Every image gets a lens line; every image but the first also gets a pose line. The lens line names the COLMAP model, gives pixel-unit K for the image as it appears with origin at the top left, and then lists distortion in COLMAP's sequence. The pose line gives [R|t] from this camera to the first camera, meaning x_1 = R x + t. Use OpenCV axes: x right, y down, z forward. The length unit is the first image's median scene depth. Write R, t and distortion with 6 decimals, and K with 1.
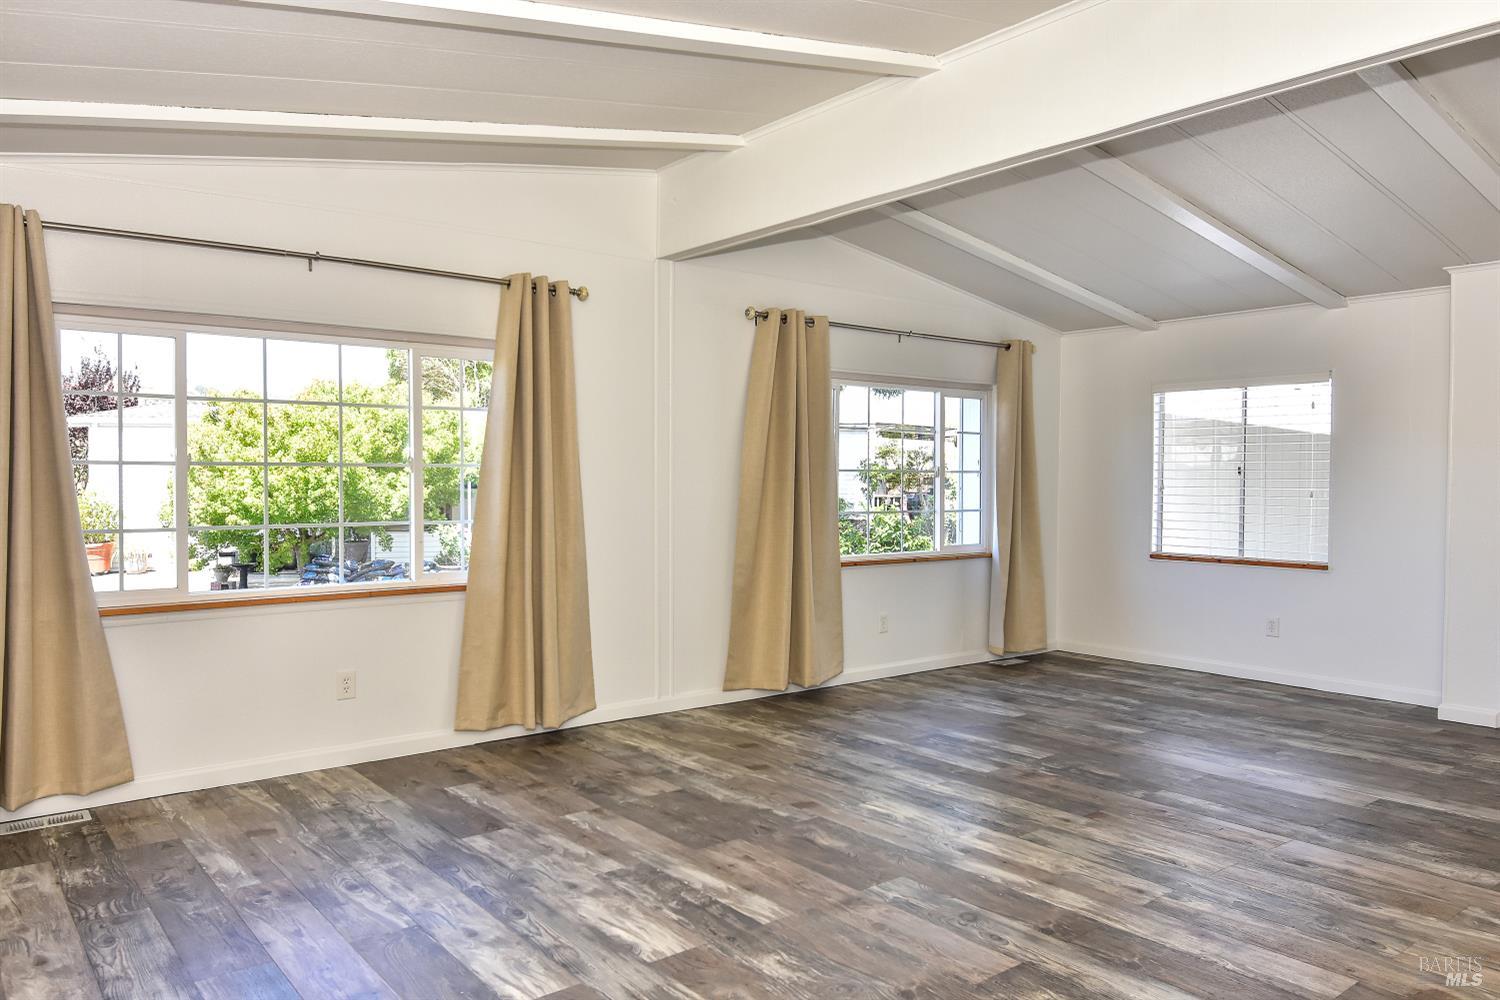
lens RADIAL K [[1091.3, 0, 750.0], [0, 1091.3, 500.0], [0, 0, 1]] dist [0.033469, -0.063158]
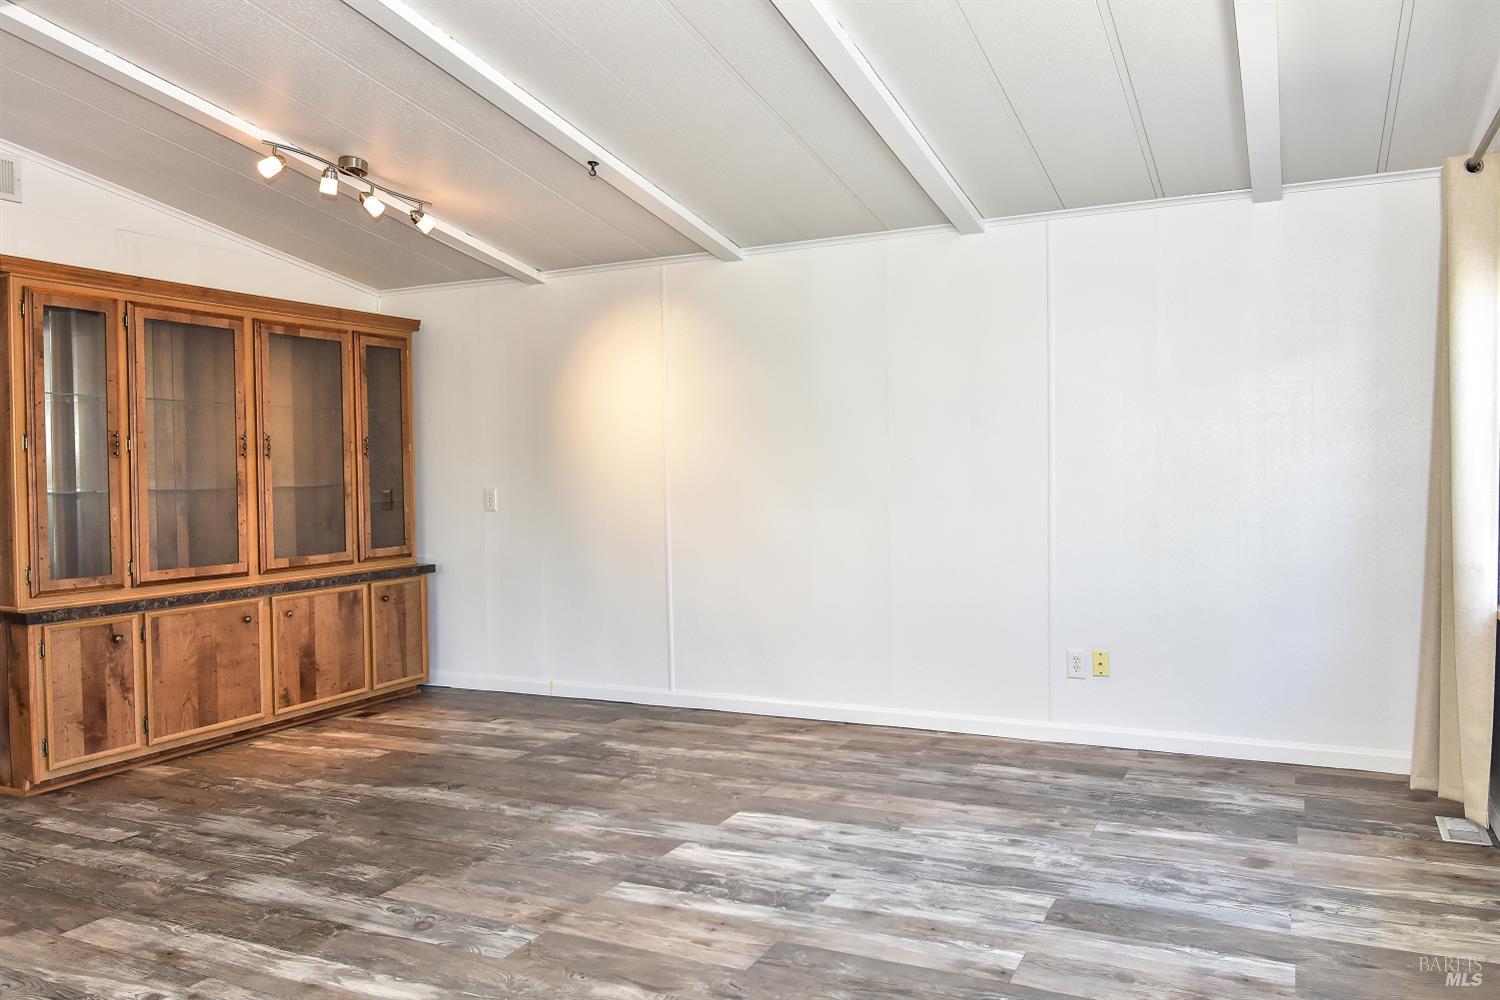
lens RADIAL K [[1091.3, 0, 750.0], [0, 1091.3, 500.0], [0, 0, 1]] dist [0.033469, -0.063158]
pose [[-0.903124, 0.026509, -0.428560, 0.326835], [0.005834, 0.998758, 0.049484, -0.032713], [0.429339, 0.042190, -0.902157, 1.881895]]
